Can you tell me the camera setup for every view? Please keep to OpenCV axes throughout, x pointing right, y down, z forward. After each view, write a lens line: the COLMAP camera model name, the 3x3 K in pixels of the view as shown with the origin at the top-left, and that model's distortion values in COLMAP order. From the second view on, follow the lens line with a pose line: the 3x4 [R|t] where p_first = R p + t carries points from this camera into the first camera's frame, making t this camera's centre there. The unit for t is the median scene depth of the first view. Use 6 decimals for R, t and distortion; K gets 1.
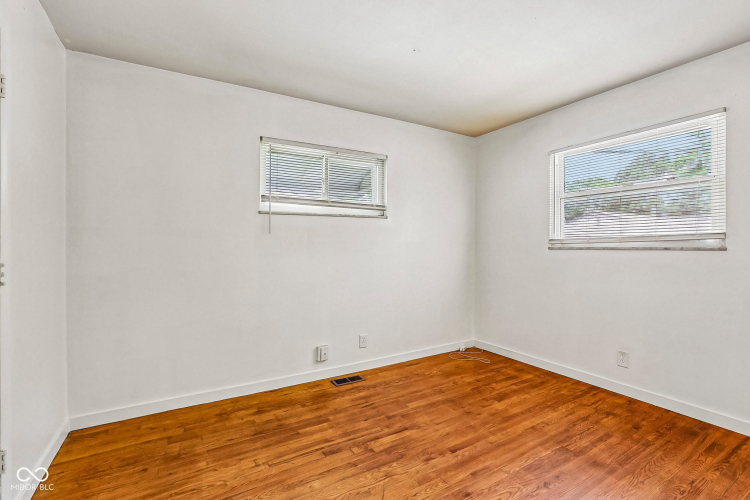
lens RADIAL K [[343.9, 0, 375.9], [0, 343.9, 246.2], [0, 0, 1]] dist [-0.045094, 0.020857]
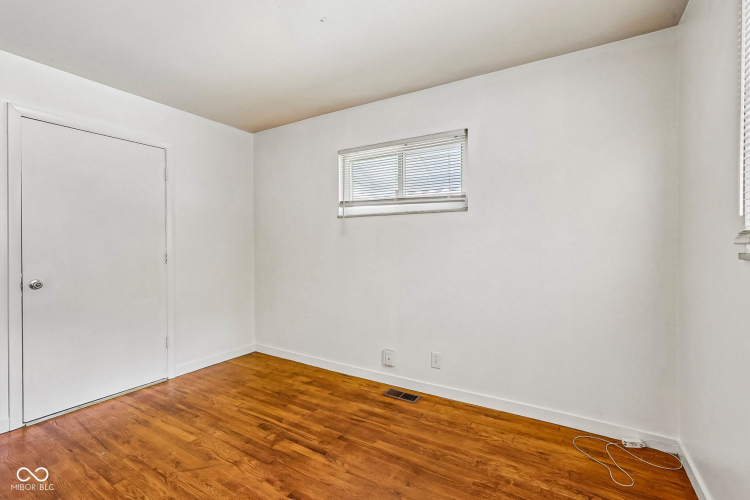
lens RADIAL K [[343.9, 0, 375.9], [0, 343.9, 246.2], [0, 0, 1]] dist [-0.045094, 0.020857]
pose [[0.463809, 0.004433, -0.885924, 0.836351], [-0.004886, 0.999985, 0.002446, -0.003921], [0.885922, 0.003194, 0.463824, 0.638763]]
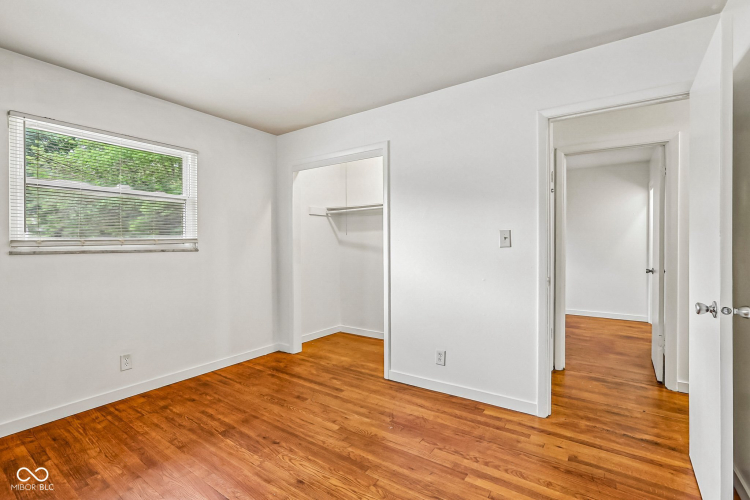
lens RADIAL K [[343.9, 0, 375.9], [0, 343.9, 246.2], [0, 0, 1]] dist [-0.045094, 0.020857]
pose [[-0.408404, 0.003648, 0.912794, -0.524042], [0.010233, 0.999947, 0.000583, -0.001204], [-0.912744, 0.009579, -0.408420, 0.795411]]
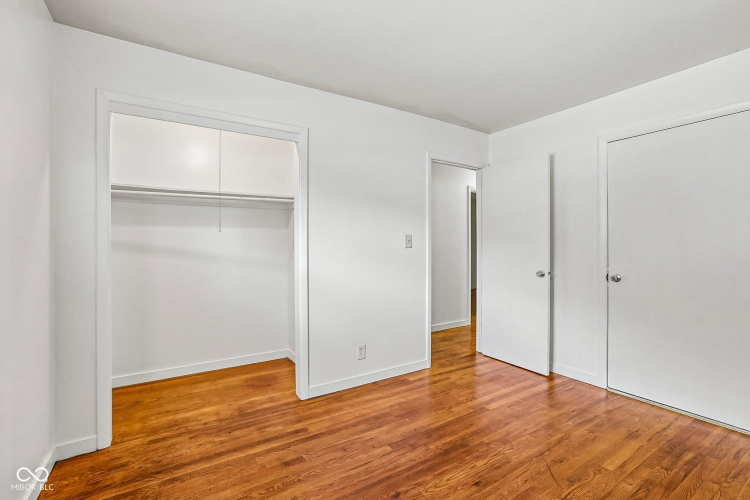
lens RADIAL K [[343.9, 0, 375.9], [0, 343.9, 246.2], [0, 0, 1]] dist [-0.045094, 0.020857]
pose [[-0.999638, 0.007187, -0.025918, 0.400066], [0.007073, 0.999965, 0.004485, -0.006635], [0.025949, 0.004300, -0.999654, 1.341557]]
